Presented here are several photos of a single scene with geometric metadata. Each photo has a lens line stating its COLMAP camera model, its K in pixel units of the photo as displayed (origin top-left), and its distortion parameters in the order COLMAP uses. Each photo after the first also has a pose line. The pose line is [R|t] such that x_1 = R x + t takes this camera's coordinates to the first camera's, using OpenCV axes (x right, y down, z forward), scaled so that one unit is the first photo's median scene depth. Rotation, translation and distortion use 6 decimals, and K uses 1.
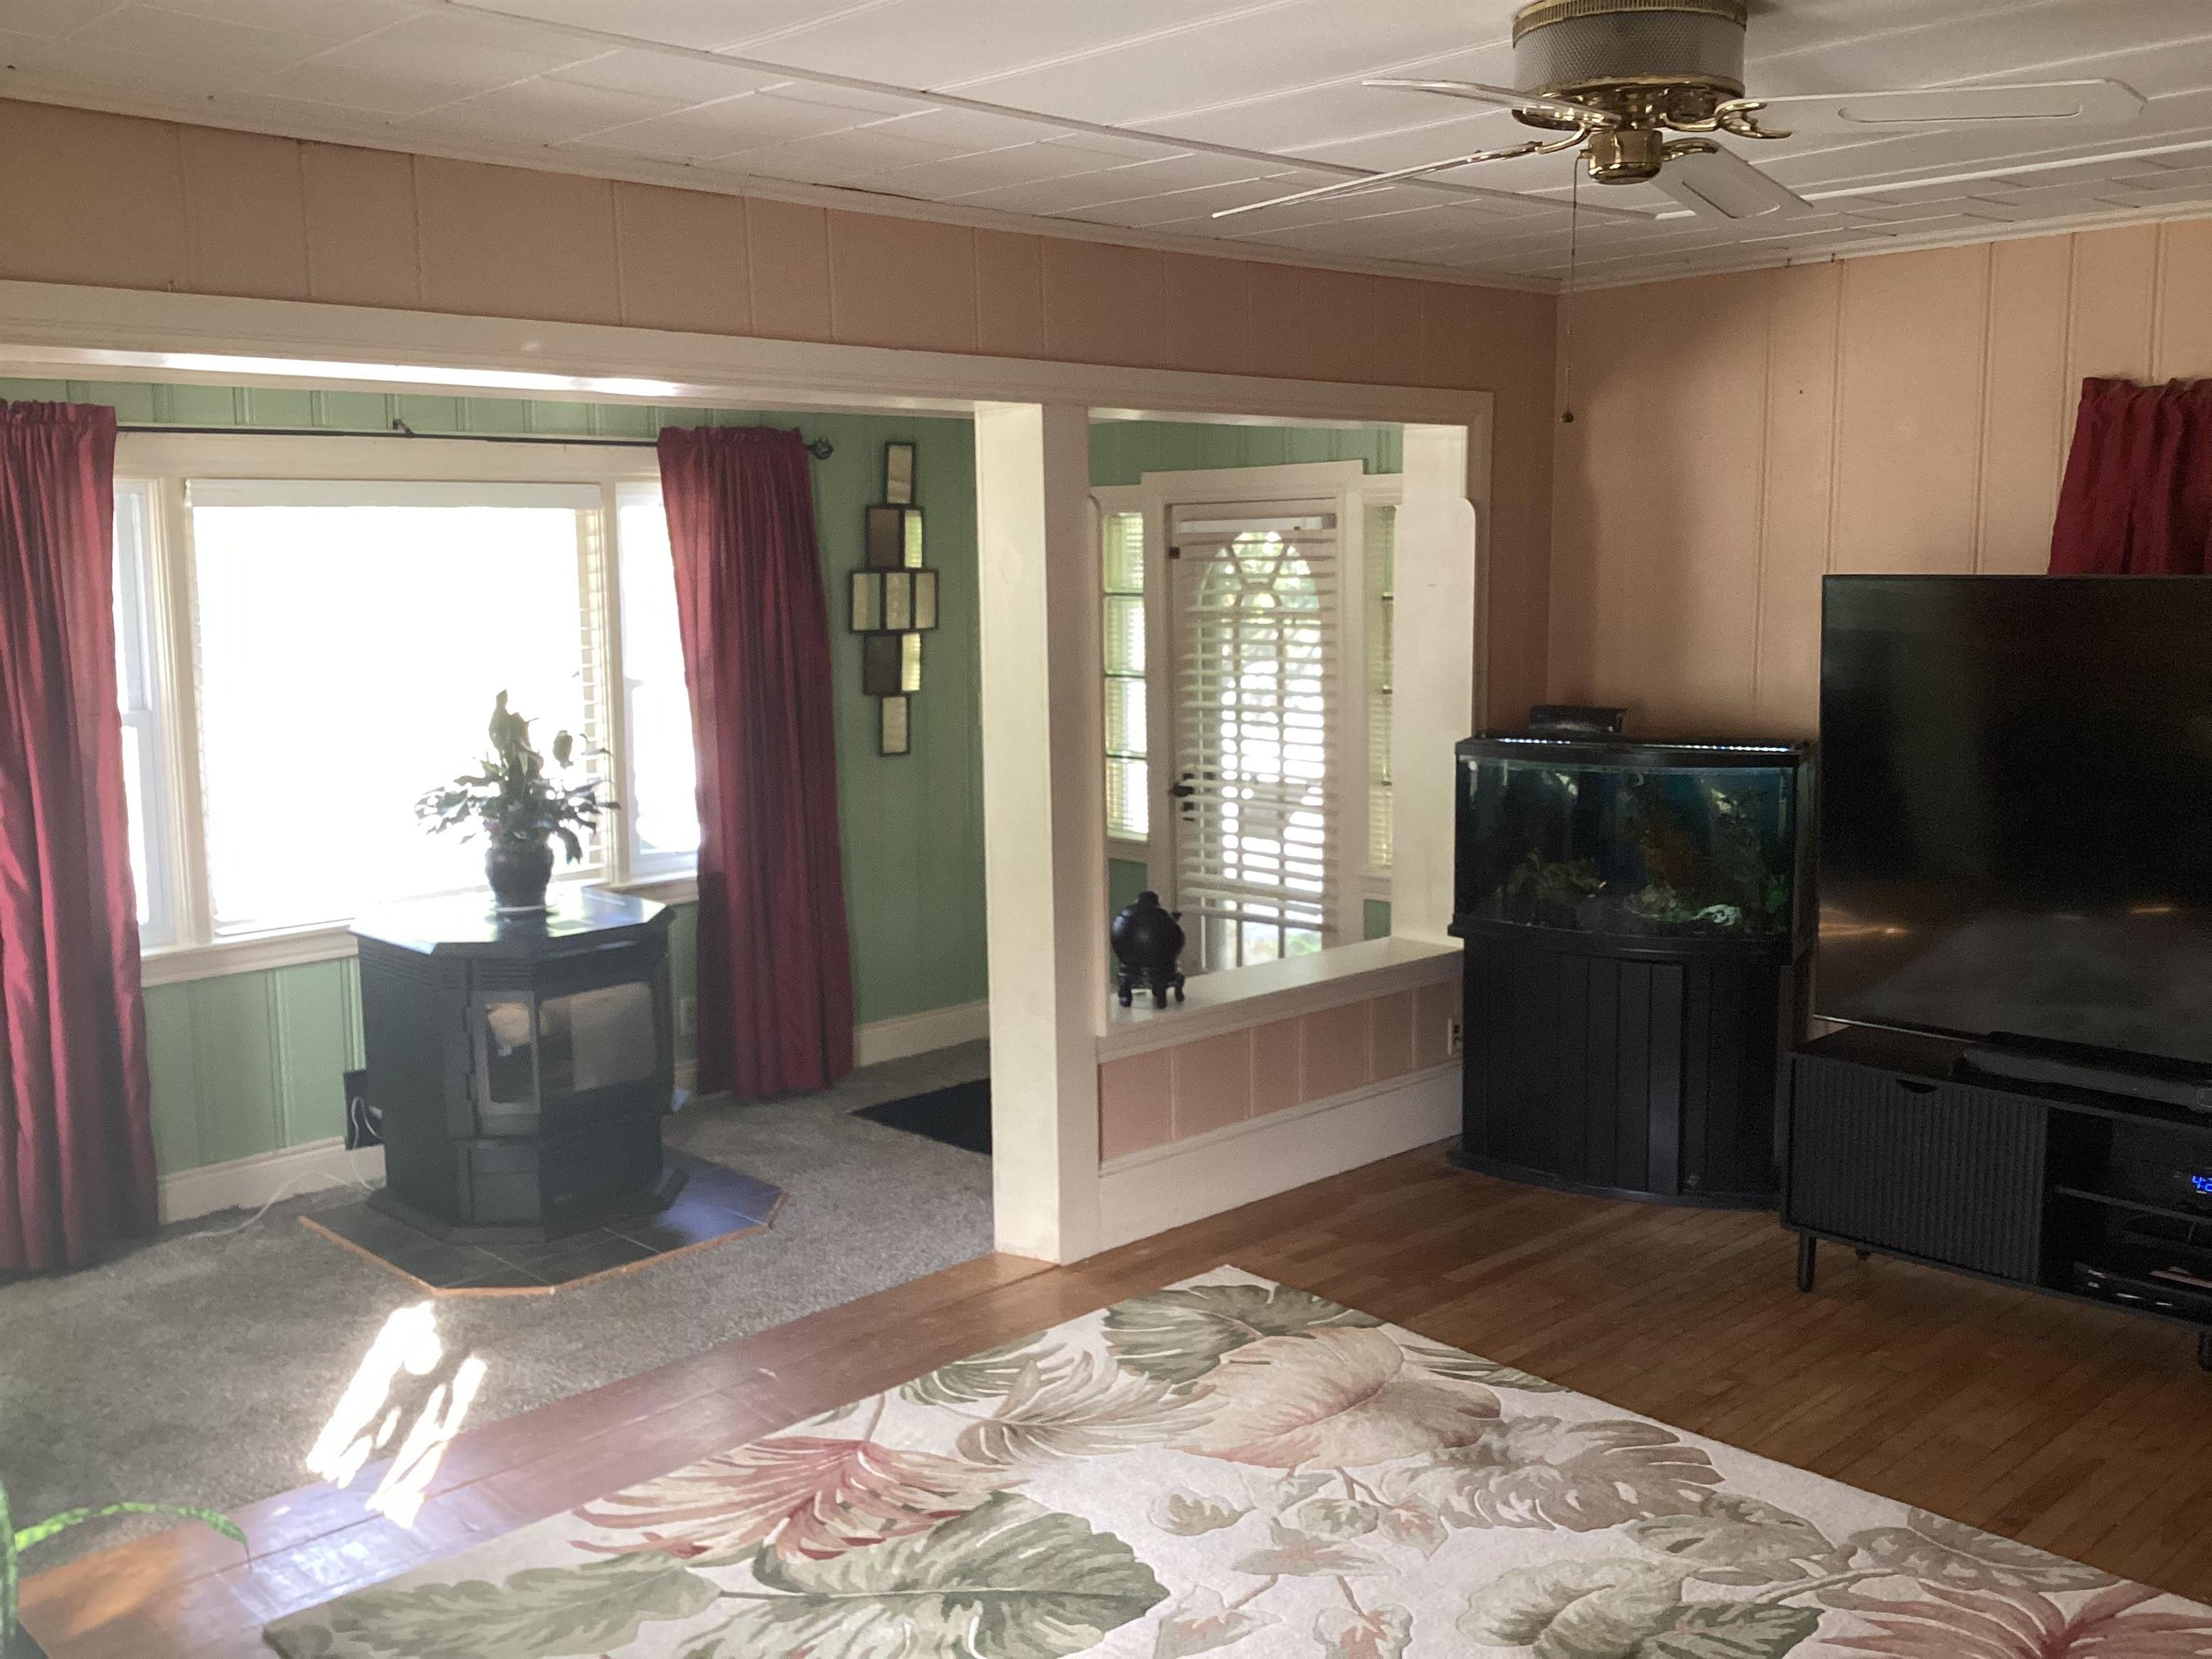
lens RADIAL K [[1990.4, 0, 1115.6], [0, 1990.4, 818.1], [0, 0, 1]] dist [0.112430, -0.221220]
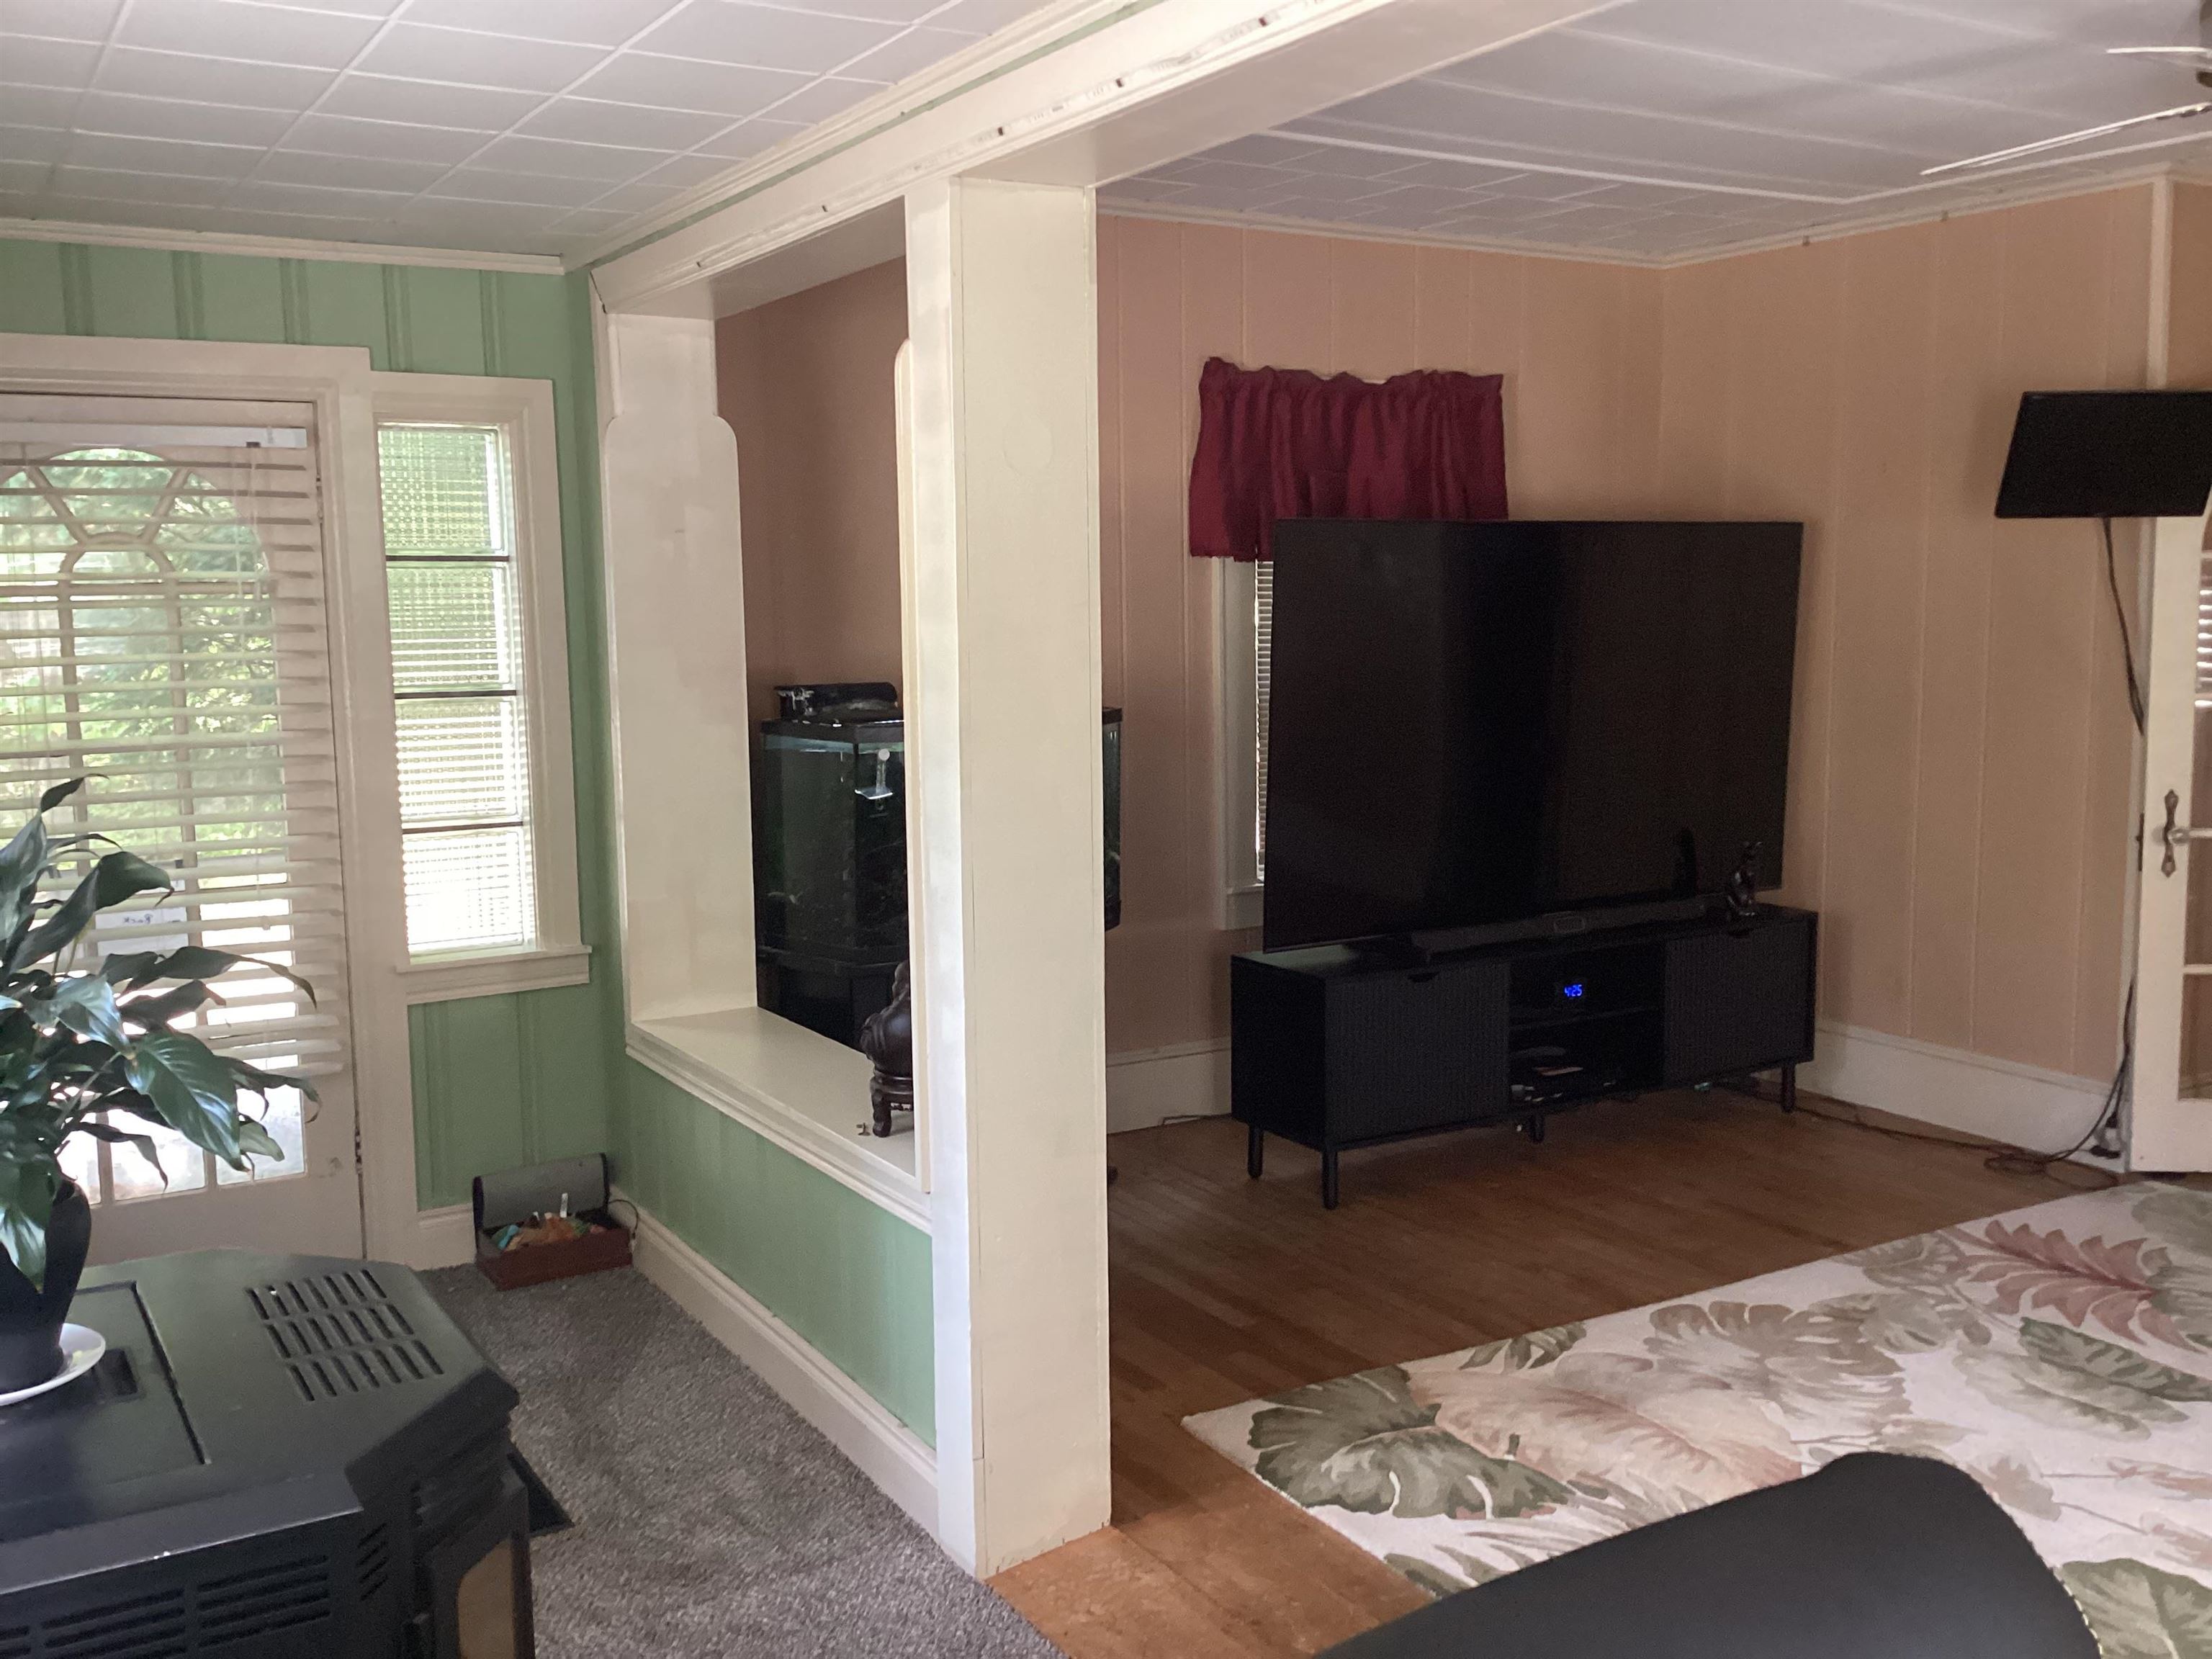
lens RADIAL K [[1990.4, 0, 1115.6], [0, 1990.4, 818.1], [0, 0, 1]] dist [0.112430, -0.221220]
pose [[0.226067, -0.103174, 0.968632, -0.746737], [0.136919, 0.987869, 0.073268, -0.061310], [-0.964441, 0.116060, 0.237451, 0.953535]]
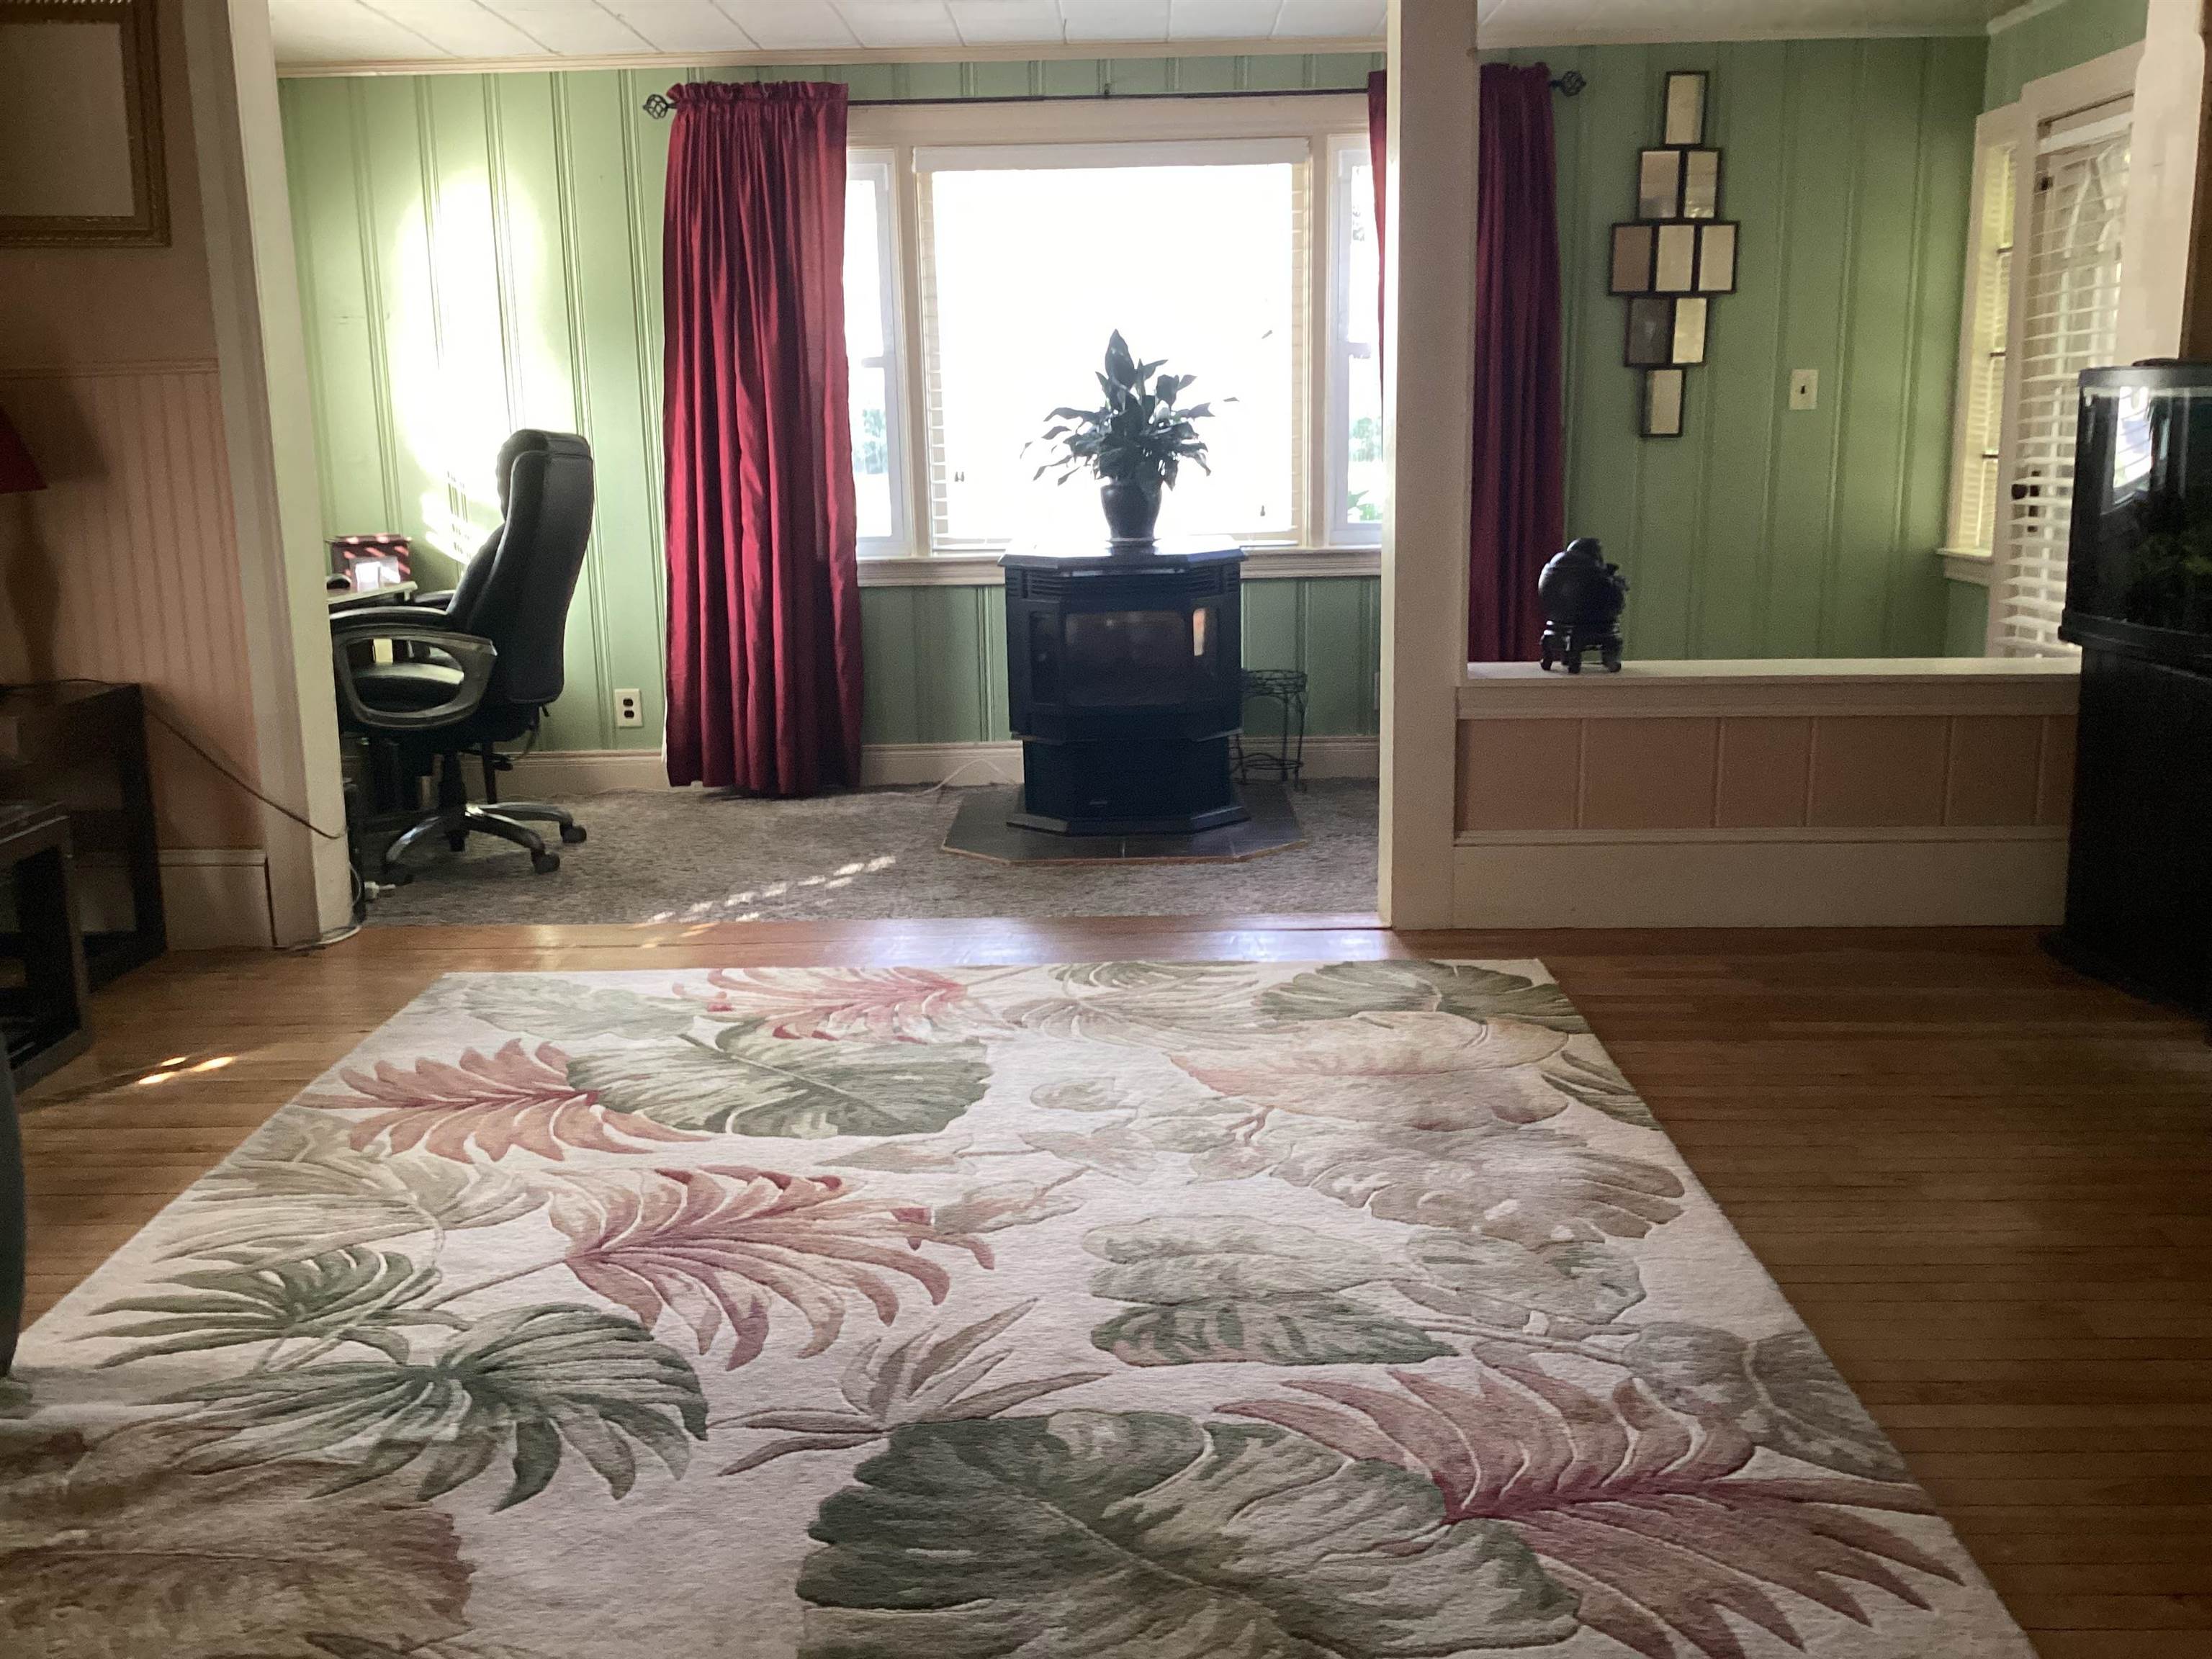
lens RADIAL K [[1990.4, 0, 1115.6], [0, 1990.4, 818.1], [0, 0, 1]] dist [0.112430, -0.221220]
pose [[0.714135, 0.139959, -0.685874, 0.592291], [-0.084395, 0.989876, 0.114120, 0.091999], [0.694902, -0.023612, 0.718717, 0.291033]]
